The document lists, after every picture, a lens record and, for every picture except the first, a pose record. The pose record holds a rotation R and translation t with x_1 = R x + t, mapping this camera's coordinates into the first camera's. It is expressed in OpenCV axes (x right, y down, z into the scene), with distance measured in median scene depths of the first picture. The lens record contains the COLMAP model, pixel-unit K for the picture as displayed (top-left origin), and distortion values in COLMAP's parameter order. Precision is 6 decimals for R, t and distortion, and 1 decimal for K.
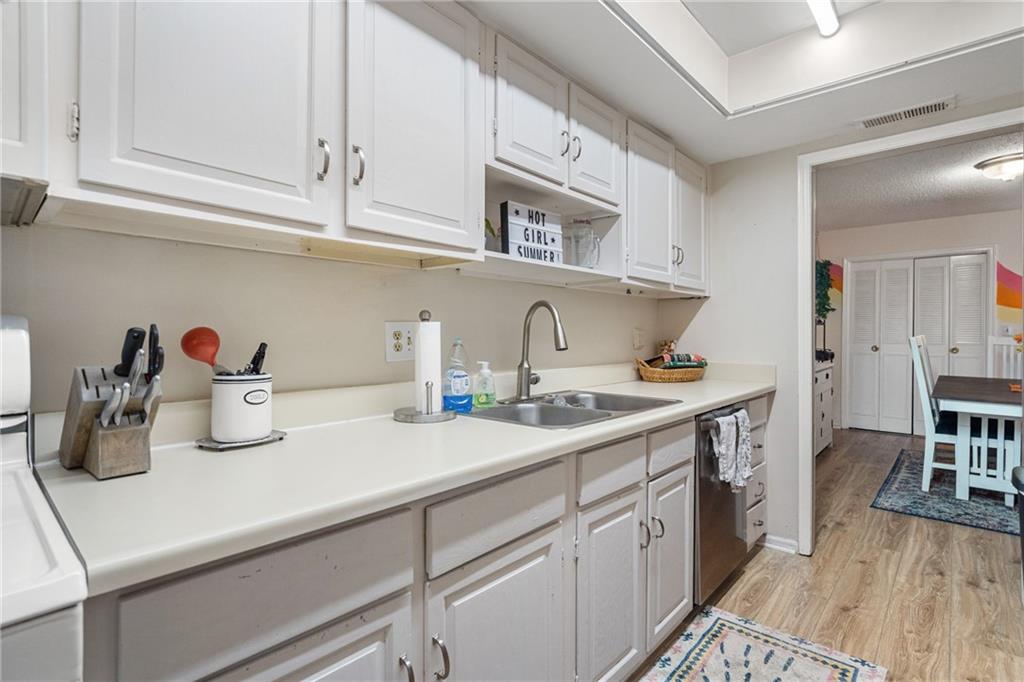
lens RADIAL K [[483.5, 0, 513.9], [0, 483.5, 338.4], [0, 0, 1]] dist [-0.002416, -0.000051]
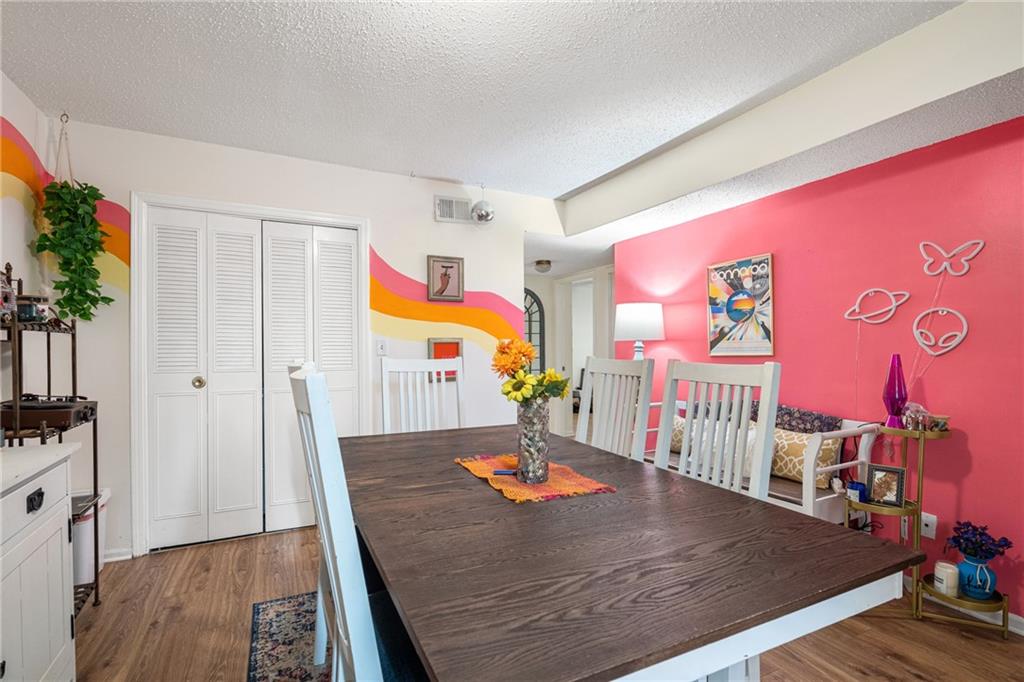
lens RADIAL K [[468.9, 0, 496.9], [0, 468.9, 352.9], [0, 0, 1]] dist [-0.002340, 0.001224]
pose [[0.383032, -0.013268, 0.923640, 0.885638], [0.011402, 0.999889, 0.009634, -0.024544], [-0.923665, 0.006841, 0.383141, 1.115270]]
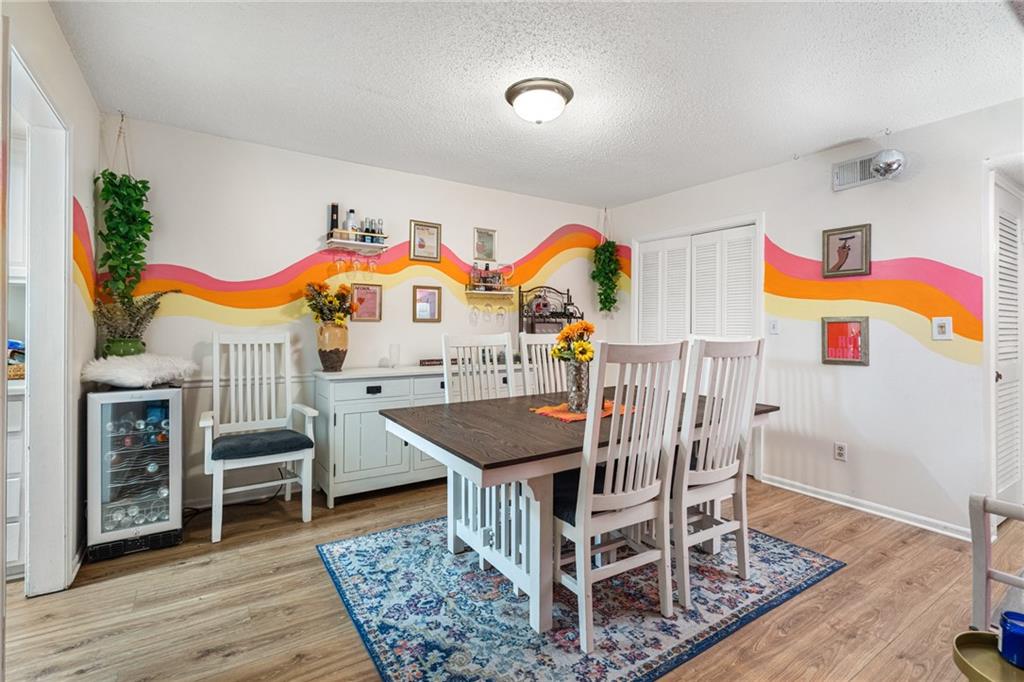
lens RADIAL K [[468.9, 0, 521.5], [0, 468.9, 322.1], [0, 0, 1]] dist [-0.002340, 0.001224]
pose [[0.971018, 0.006051, -0.238932, 1.539645], [-0.010641, 0.999783, -0.017927, -0.012688], [0.238771, 0.019950, 0.970871, 0.399791]]
